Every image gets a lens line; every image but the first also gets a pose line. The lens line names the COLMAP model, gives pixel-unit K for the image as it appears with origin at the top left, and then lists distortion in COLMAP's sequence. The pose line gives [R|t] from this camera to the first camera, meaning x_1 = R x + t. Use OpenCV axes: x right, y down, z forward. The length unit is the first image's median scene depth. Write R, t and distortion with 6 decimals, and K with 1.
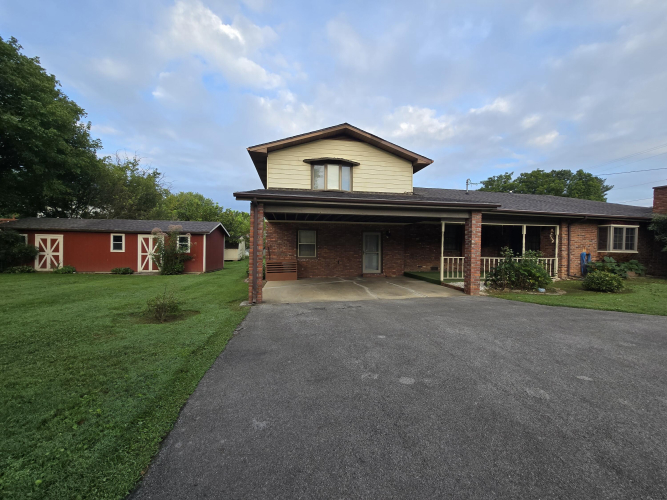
lens RADIAL K [[271.5, 0, 336.5], [0, 271.5, 250.1], [0, 0, 1]] dist [0.000339, 0.000455]
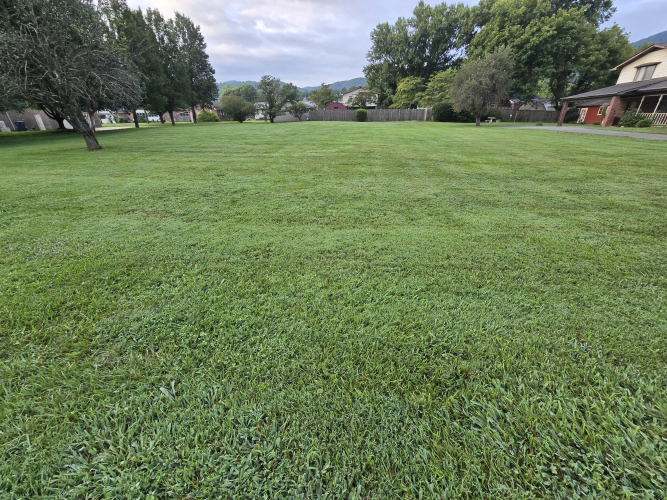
lens RADIAL K [[271.5, 0, 336.5], [0, 271.5, 250.1], [0, 0, 1]] dist [0.000339, 0.000455]
pose [[-0.311690, 0.417498, -0.853548, 2.946686], [0.003050, 0.898733, 0.438485, 0.022907], [0.950179, 0.134068, -0.281399, -0.448748]]
